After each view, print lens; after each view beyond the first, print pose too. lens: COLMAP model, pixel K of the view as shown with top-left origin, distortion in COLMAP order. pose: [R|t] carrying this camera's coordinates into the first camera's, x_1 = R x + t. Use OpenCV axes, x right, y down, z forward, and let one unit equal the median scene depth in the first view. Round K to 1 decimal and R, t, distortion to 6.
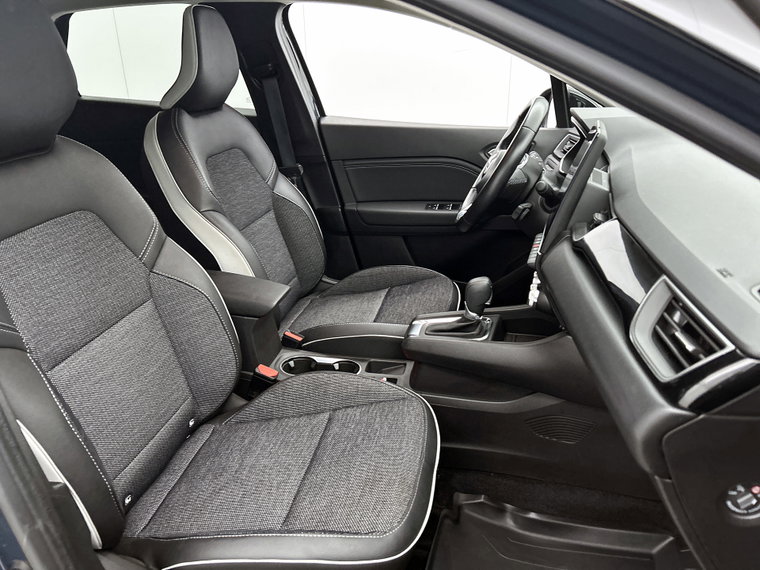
lens RADIAL K [[561.9, 0, 382.7], [0, 561.9, 272.6], [0, 0, 1]] dist [0.047760, -0.089767]
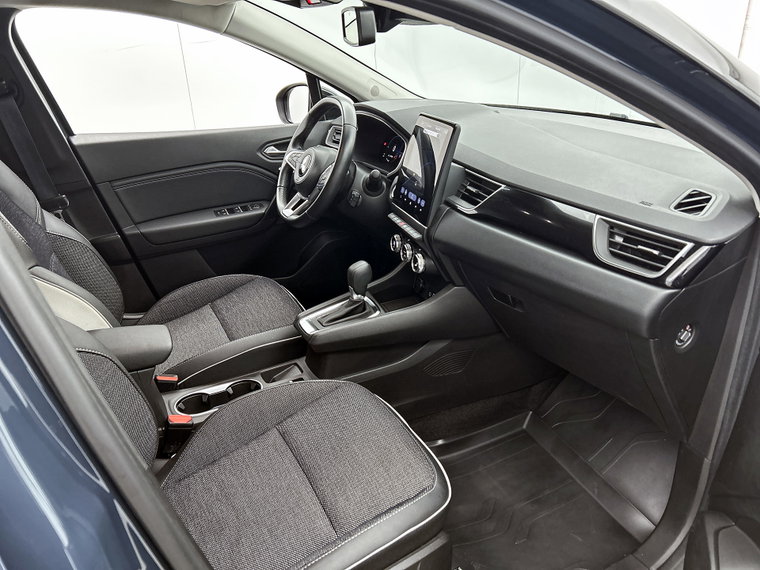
lens RADIAL K [[561.9, 0, 382.7], [0, 561.9, 272.6], [0, 0, 1]] dist [0.047760, -0.089767]
pose [[0.792676, -0.251380, 0.555403, -0.276635], [0.241030, 0.966029, 0.093232, -0.042334], [-0.559973, 0.059966, 0.826338, 0.033301]]
